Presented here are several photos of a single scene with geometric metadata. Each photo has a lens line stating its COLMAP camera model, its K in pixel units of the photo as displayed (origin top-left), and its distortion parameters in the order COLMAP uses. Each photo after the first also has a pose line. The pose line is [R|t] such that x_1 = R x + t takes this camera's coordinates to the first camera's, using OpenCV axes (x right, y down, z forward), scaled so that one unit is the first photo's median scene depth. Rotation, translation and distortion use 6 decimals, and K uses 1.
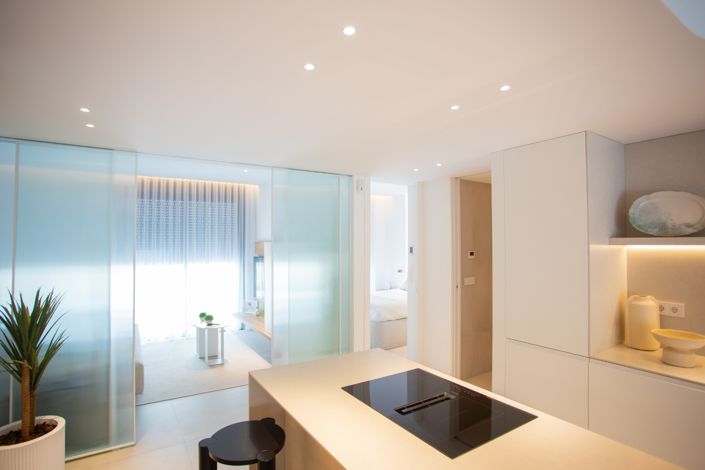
lens RADIAL K [[362.3, 0, 352.5], [0, 362.3, 235.0], [0, 0, 1]] dist [-0.003728, -0.000010]
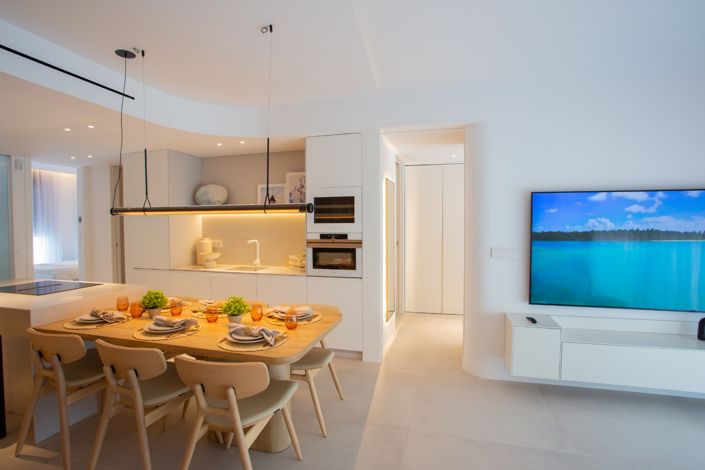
lens RADIAL K [[362.3, 0, 352.5], [0, 362.3, 235.0], [0, 0, 1]] dist [-0.003728, -0.000010]
pose [[0.778074, -0.015199, 0.627989, 0.130928], [-0.007955, 0.999389, 0.034044, 0.054065], [-0.628123, -0.031484, 0.777477, -0.697988]]
